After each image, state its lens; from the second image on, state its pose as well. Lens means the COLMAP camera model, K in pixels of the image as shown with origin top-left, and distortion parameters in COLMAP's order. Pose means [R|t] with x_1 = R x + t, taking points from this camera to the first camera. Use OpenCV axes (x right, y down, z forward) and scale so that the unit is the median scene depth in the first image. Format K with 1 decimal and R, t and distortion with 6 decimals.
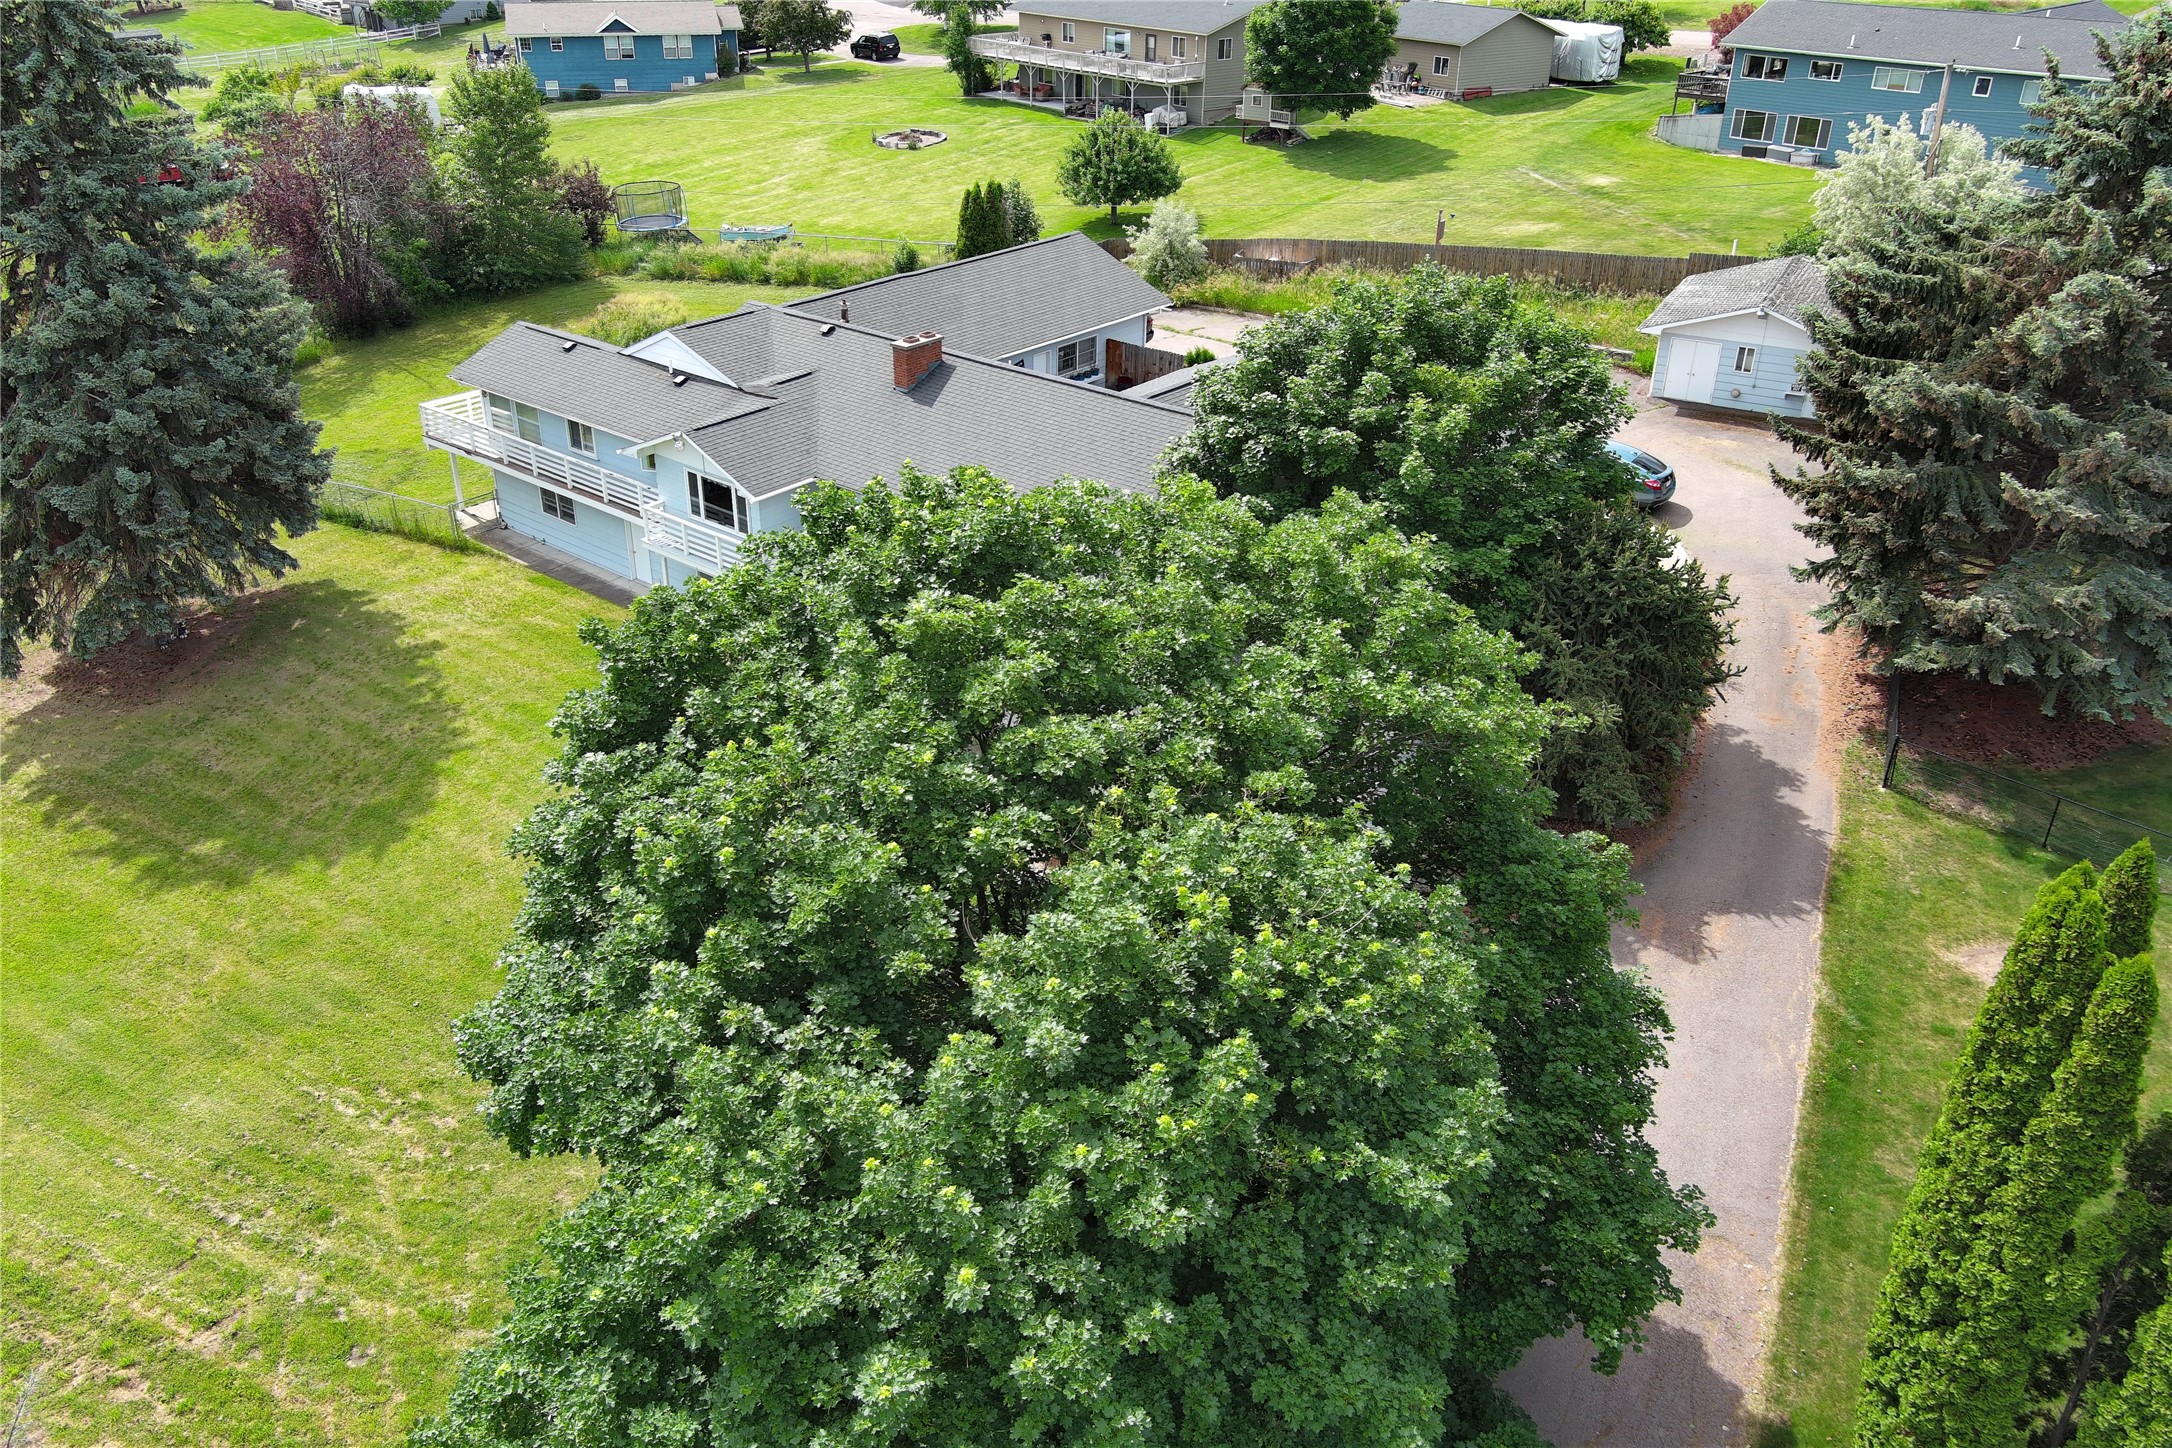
lens RADIAL K [[1664.2, 0, 1086.0], [0, 1664.2, 724.0], [0, 0, 1]] dist [0.002280, -0.003145]
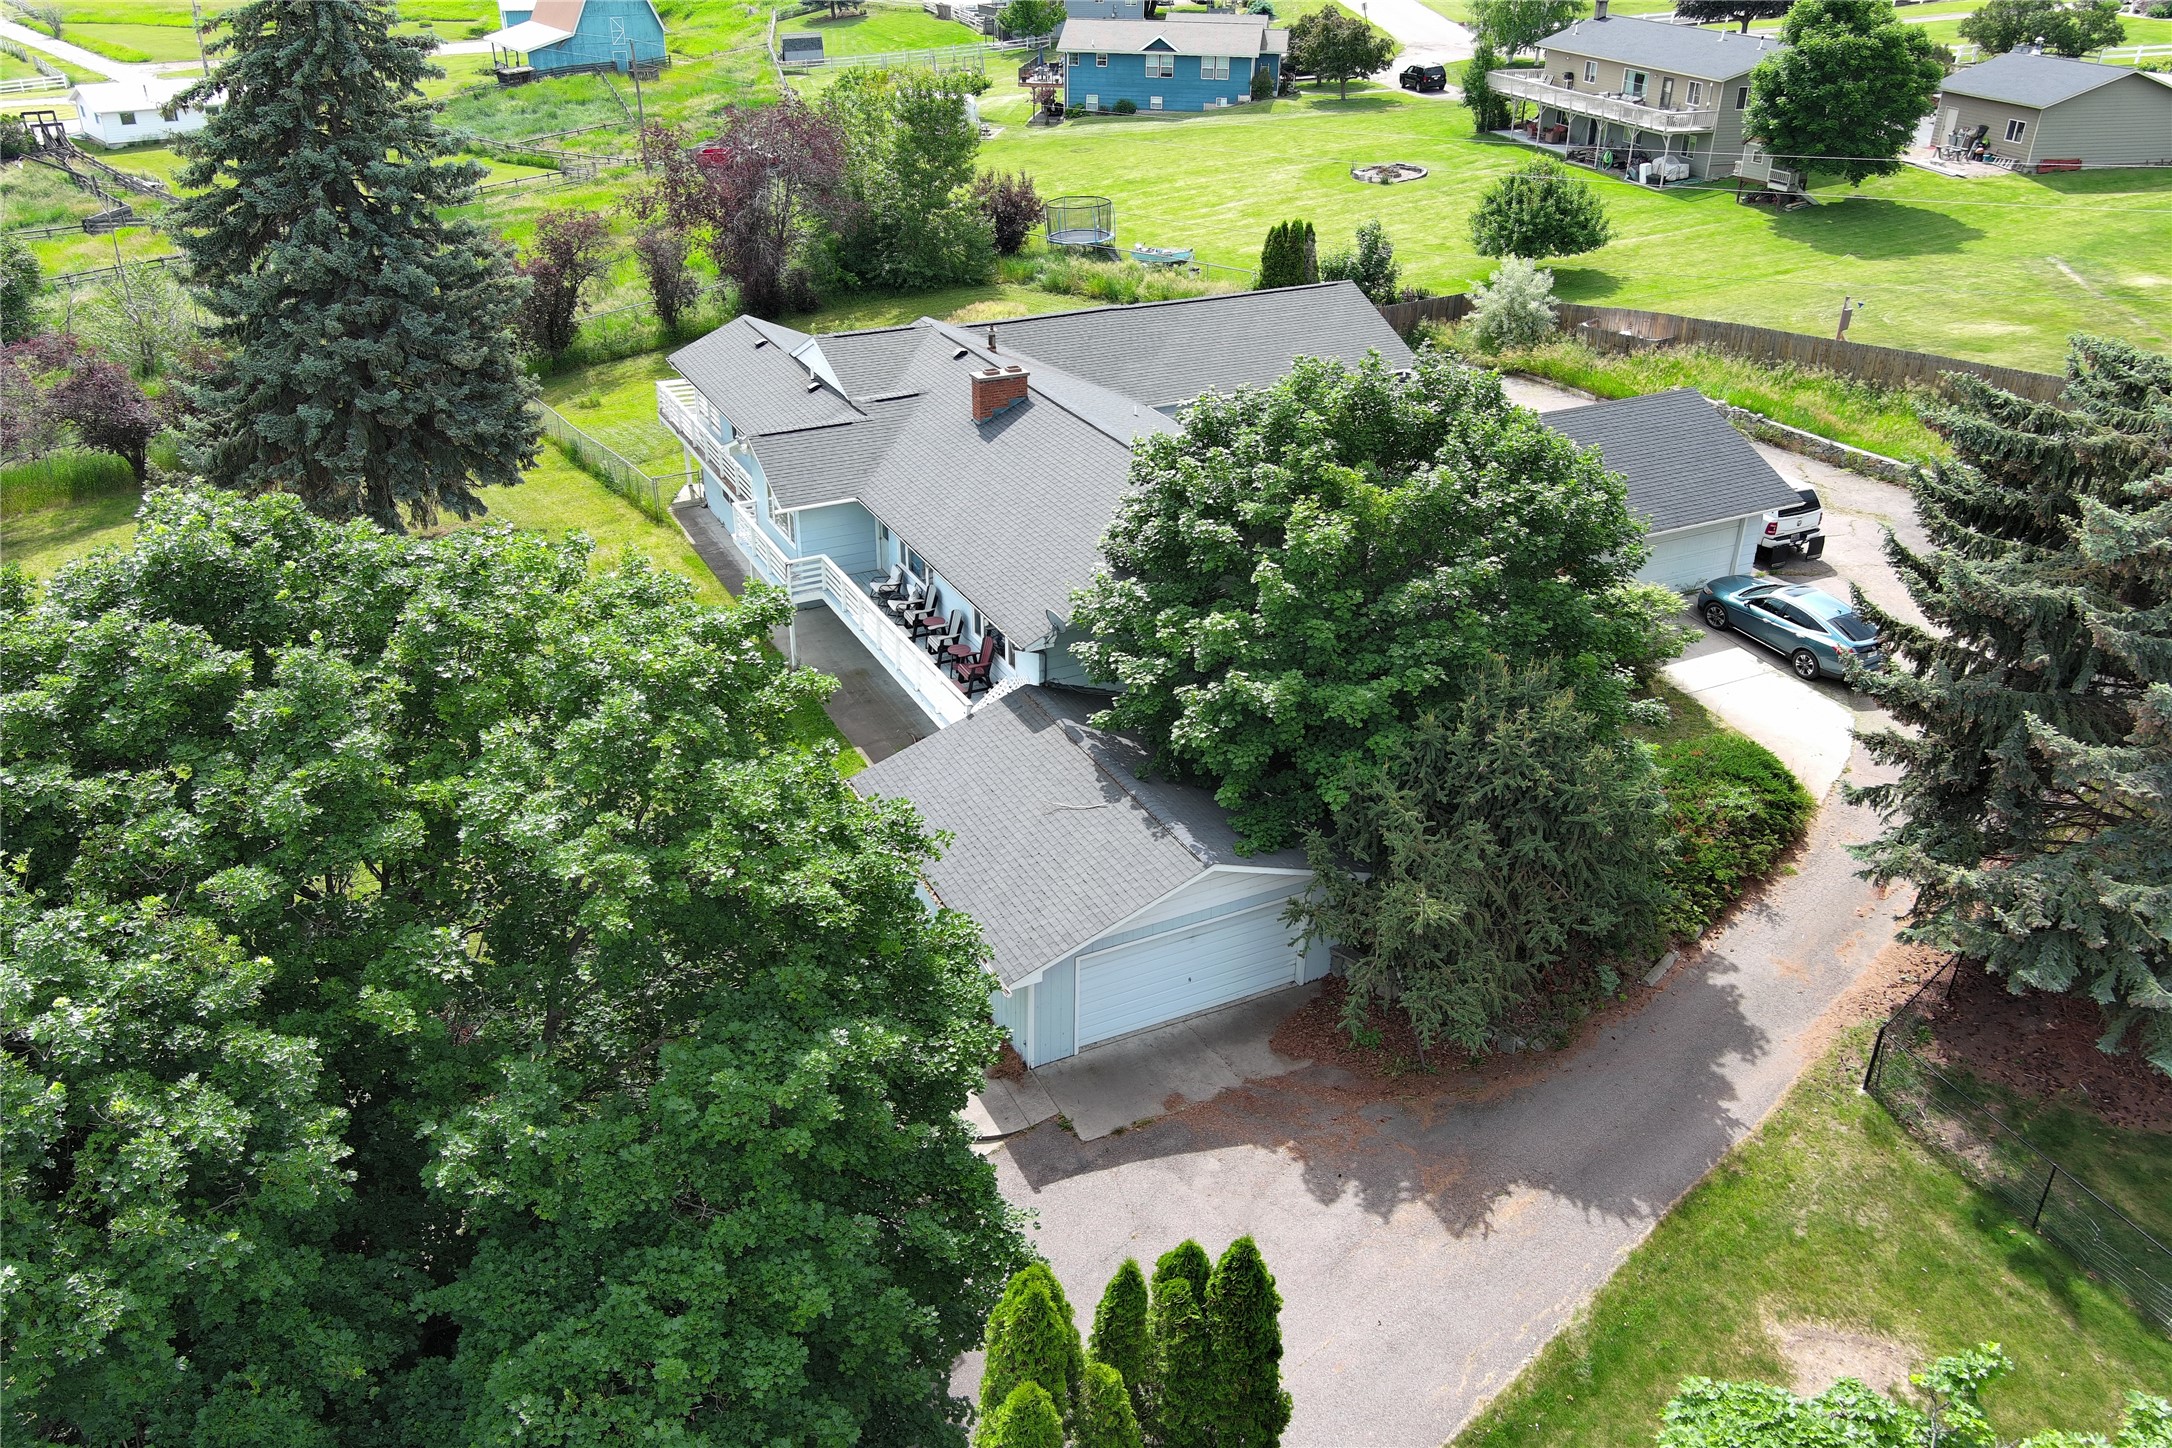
lens RADIAL K [[1664.2, 0, 1086.0], [0, 1664.2, 724.0], [0, 0, 1]] dist [0.002280, -0.003145]
pose [[0.914299, 0.187687, -0.358930, 0.162671], [-0.192571, 0.981026, 0.022450, -0.030711], [0.356334, 0.048594, 0.933094, 0.062180]]
